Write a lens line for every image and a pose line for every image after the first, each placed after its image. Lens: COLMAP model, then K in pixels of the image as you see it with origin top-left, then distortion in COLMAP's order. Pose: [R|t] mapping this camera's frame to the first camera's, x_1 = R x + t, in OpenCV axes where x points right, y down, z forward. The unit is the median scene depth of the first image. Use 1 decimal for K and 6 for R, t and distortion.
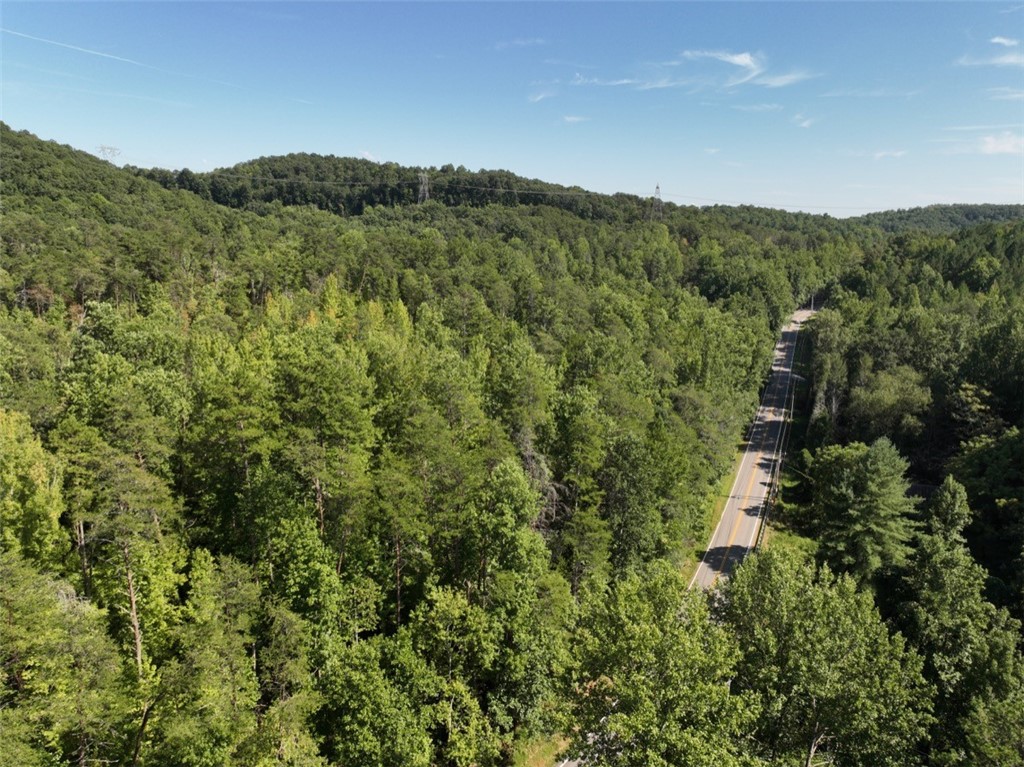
lens RADIAL K [[737.7, 0, 521.8], [0, 737.7, 383.2], [0, 0, 1]] dist [-0.000183, 0.015086]
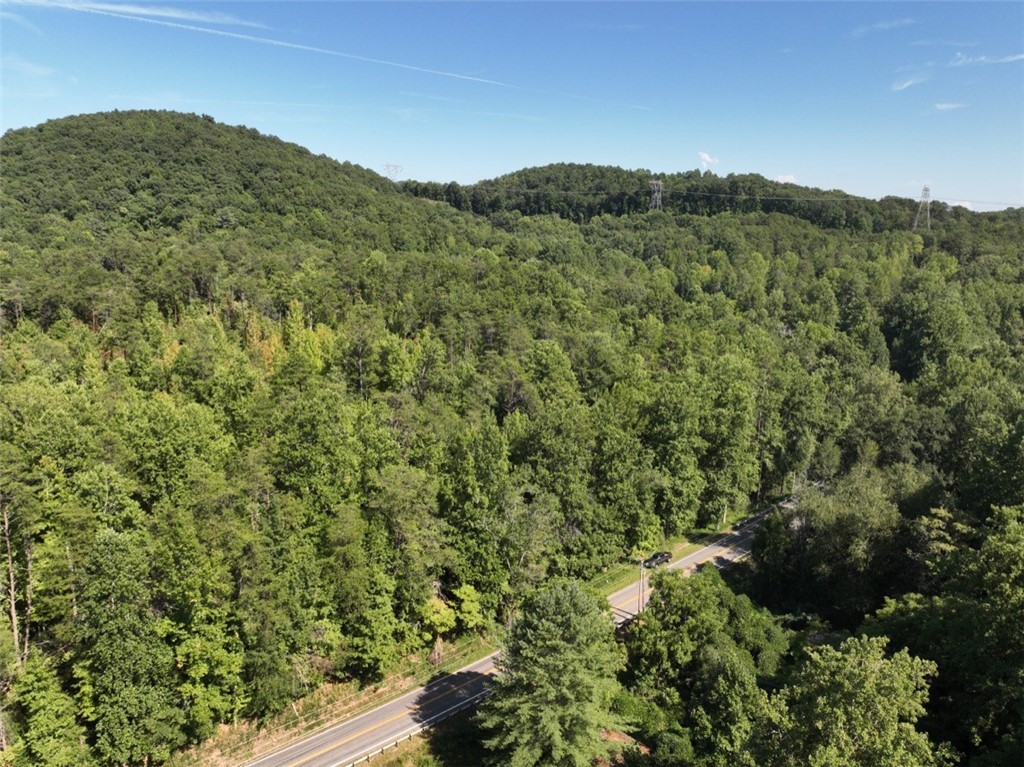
lens RADIAL K [[737.7, 0, 521.8], [0, 737.7, 383.2], [0, 0, 1]] dist [-0.000183, 0.015086]
pose [[0.901316, 0.088928, -0.423935, 0.124222], [-0.090669, 0.995751, 0.016107, -0.021258], [0.423566, 0.023920, 0.905549, 0.064019]]
